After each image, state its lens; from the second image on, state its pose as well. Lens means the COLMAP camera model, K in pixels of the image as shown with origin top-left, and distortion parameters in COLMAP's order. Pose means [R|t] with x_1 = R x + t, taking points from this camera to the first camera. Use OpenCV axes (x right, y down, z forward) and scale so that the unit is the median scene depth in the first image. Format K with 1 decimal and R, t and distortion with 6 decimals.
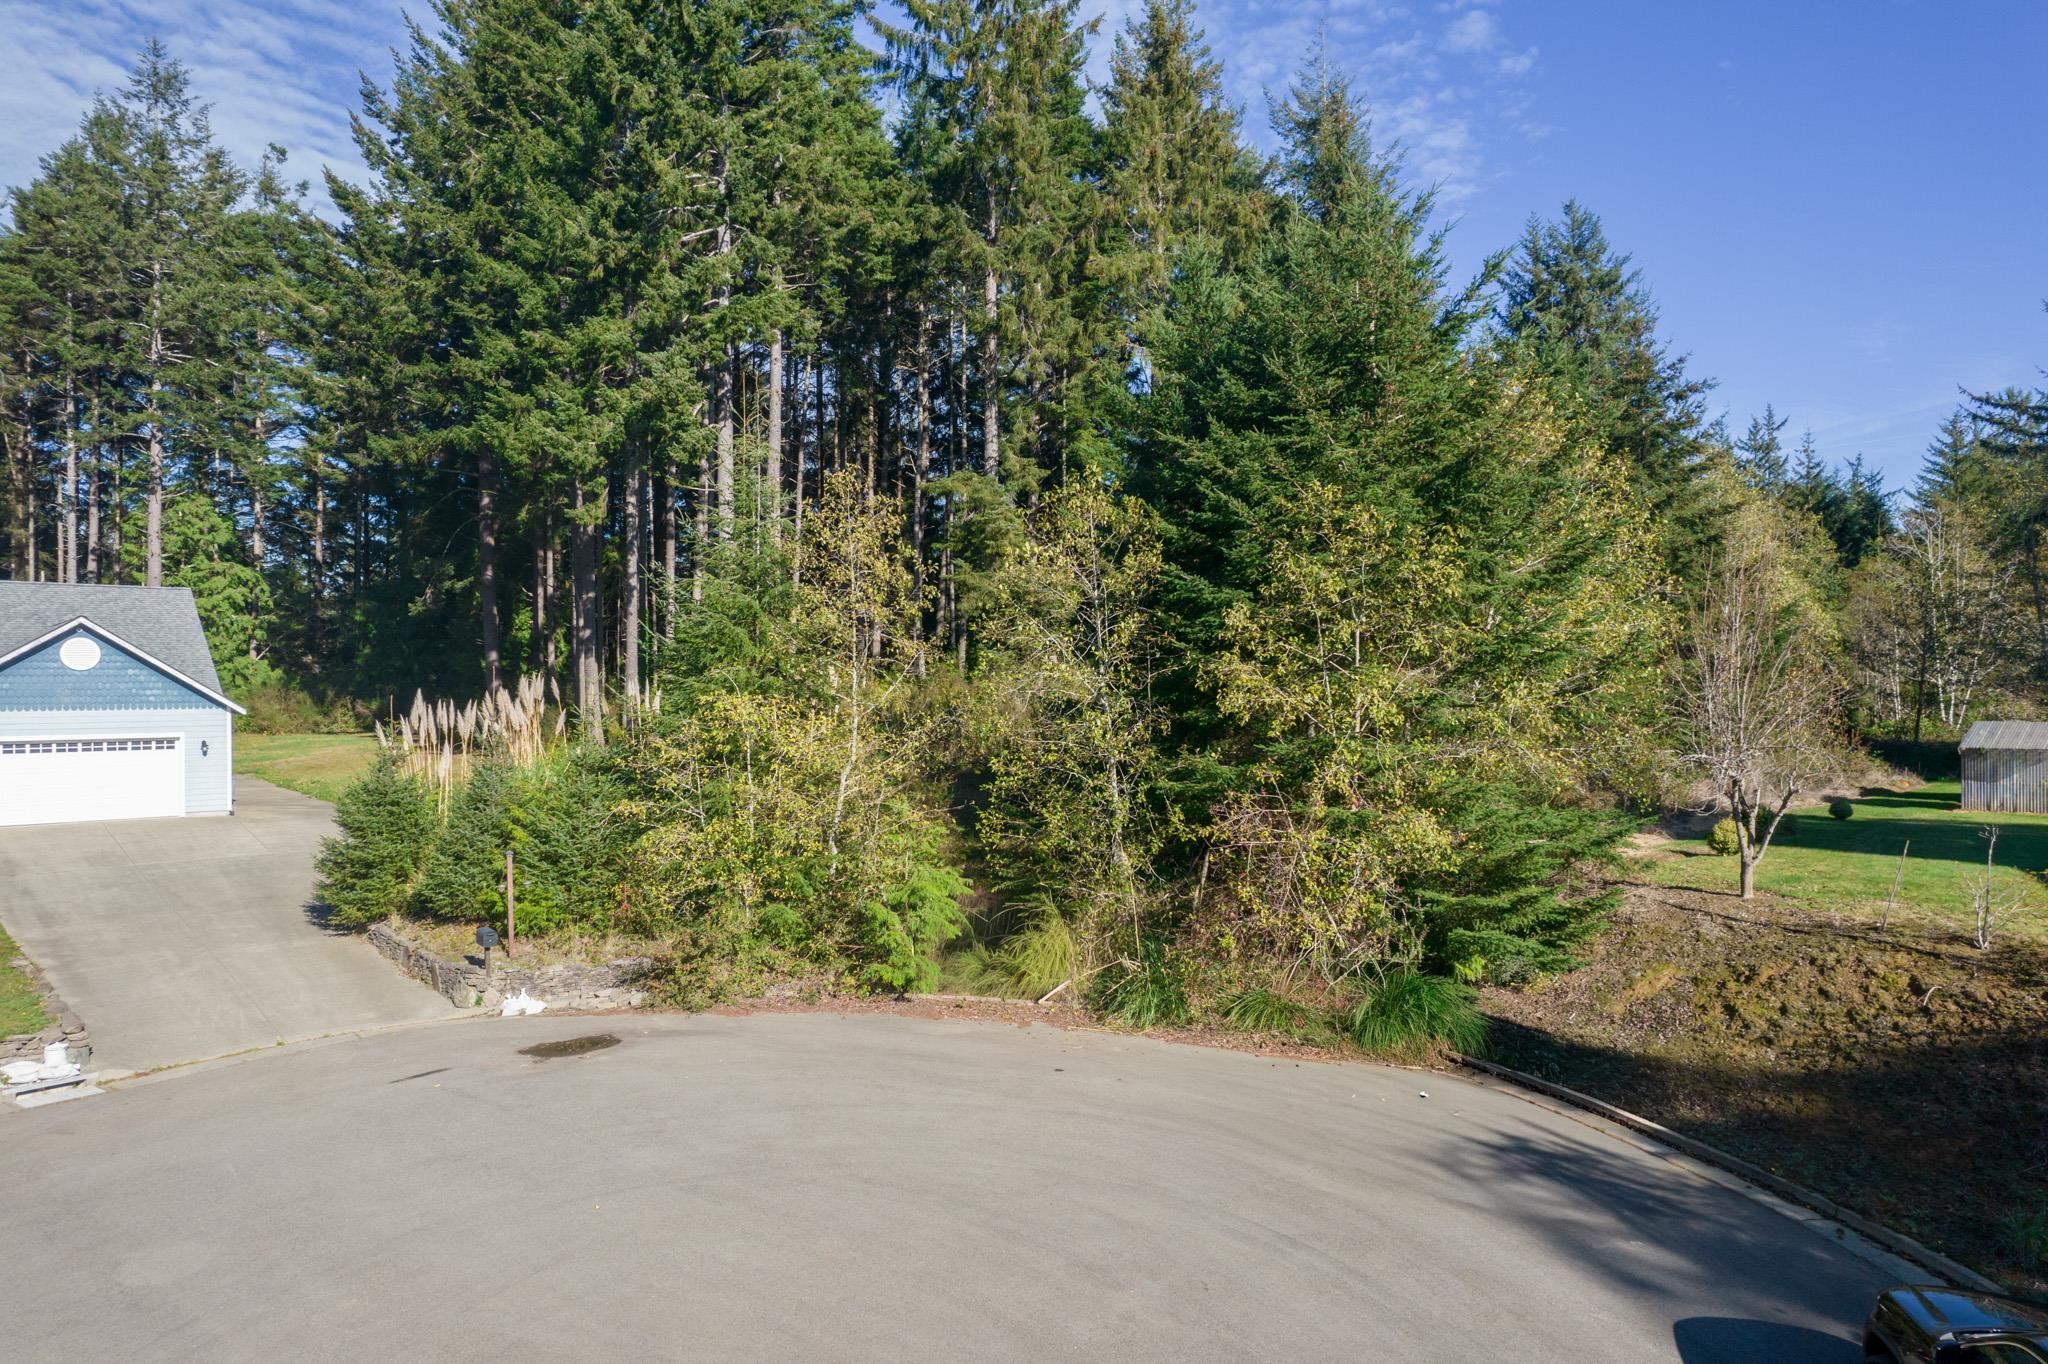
lens RADIAL K [[1287.1, 0, 1024.0], [0, 1287.1, 682.0], [0, 0, 1]] dist [-0.000243, -0.000289]
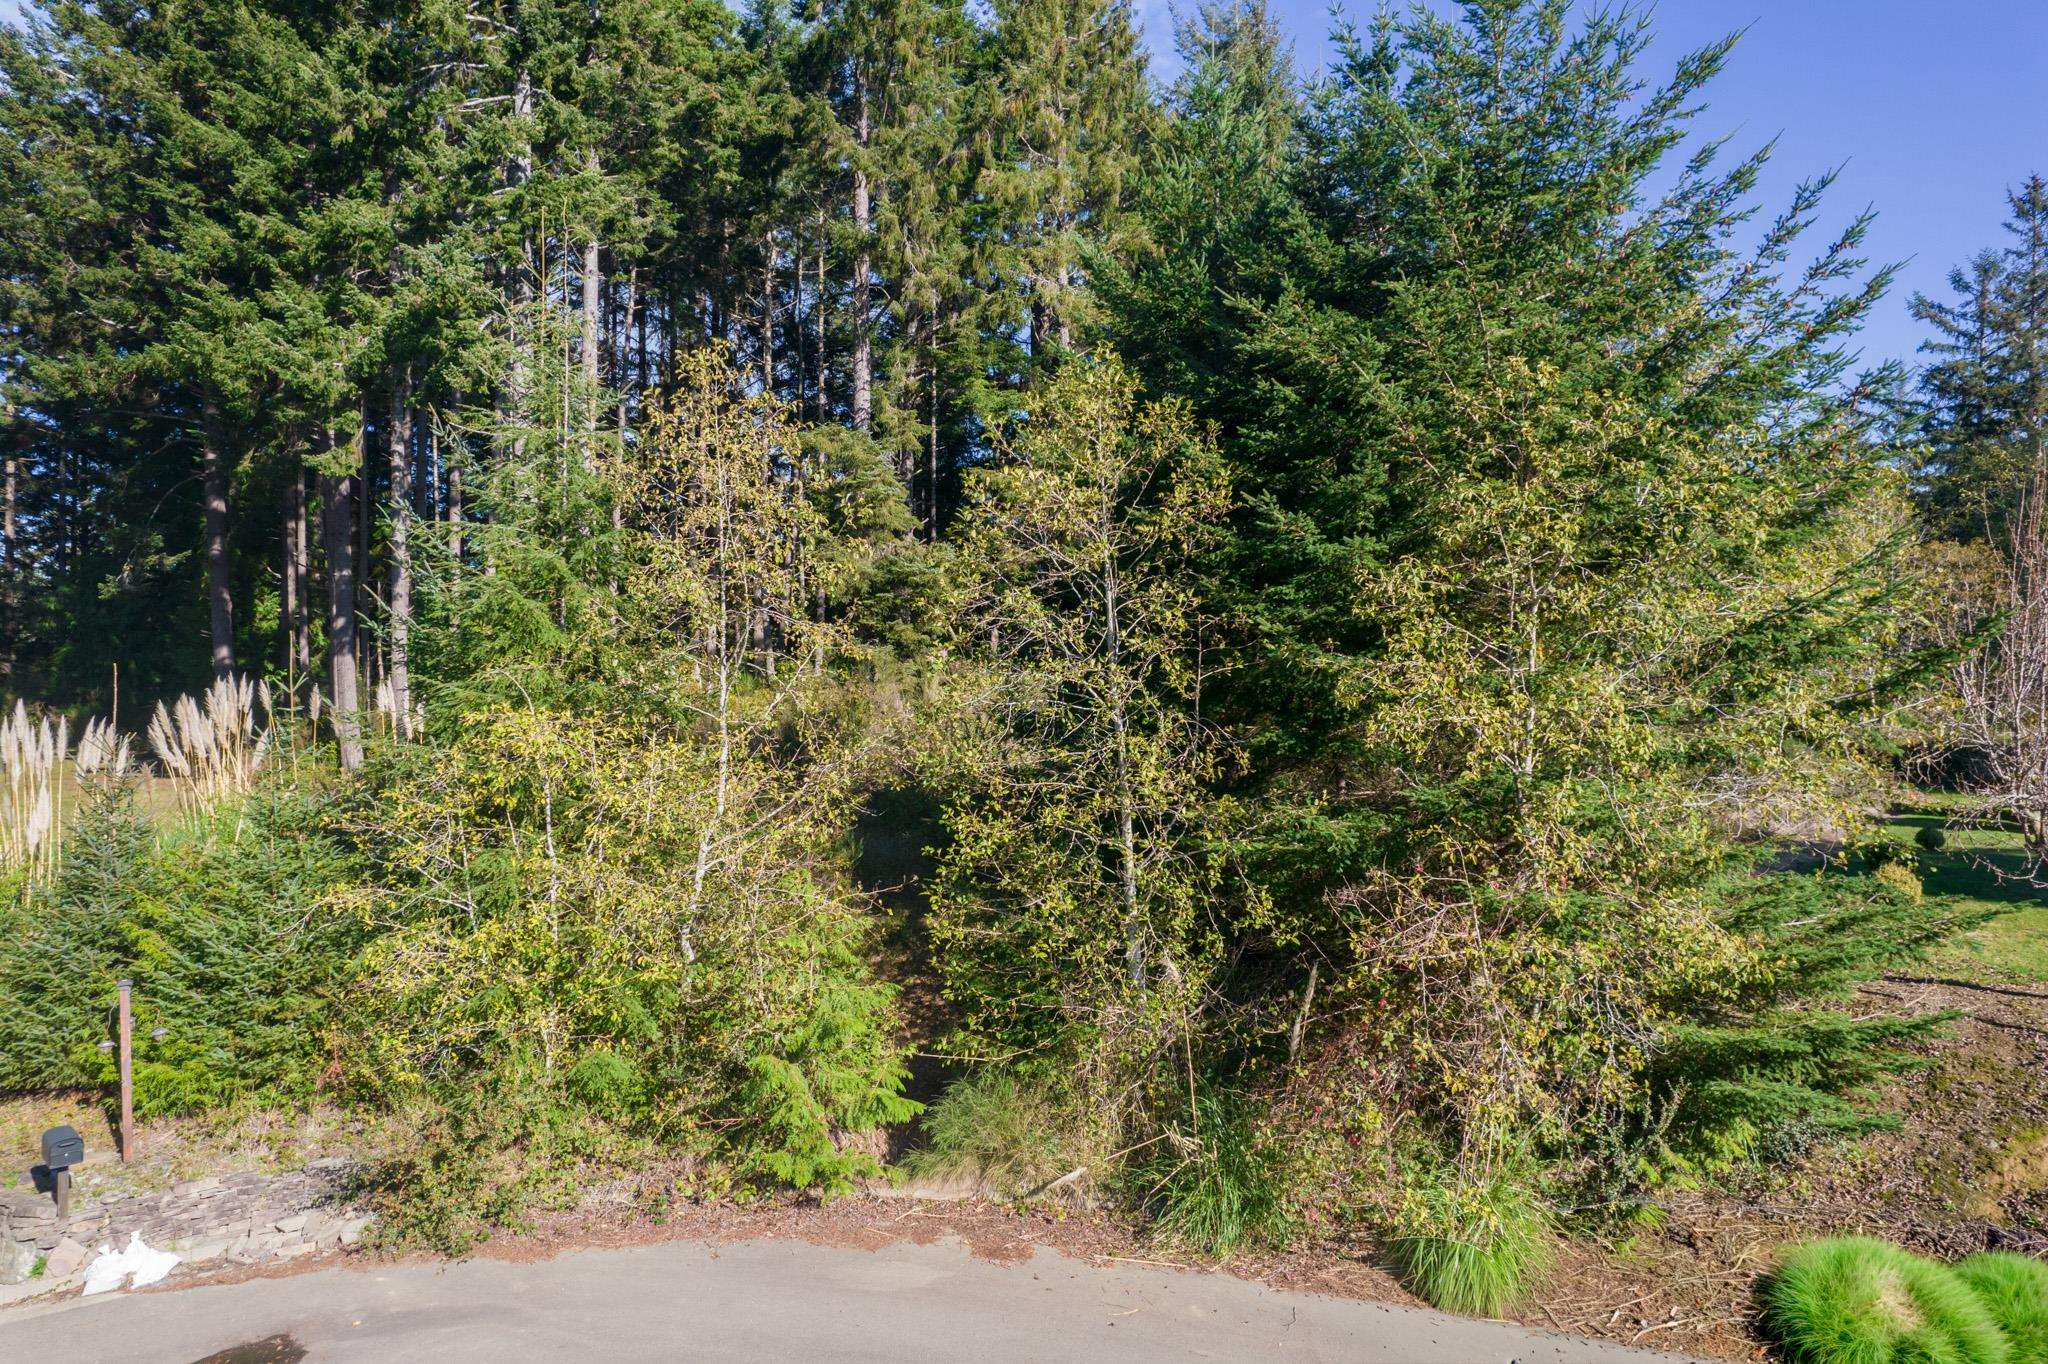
lens RADIAL K [[1341.4, 0, 1024.0], [0, 1341.4, 682.0], [0, 0, 1]] dist [-0.045020, 0.071537]
pose [[0.992347, -0.002417, 0.123454, -0.037516], [0.002379, 0.999997, 0.000459, -0.001726], [-0.123455, -0.000162, 0.992350, 0.188343]]
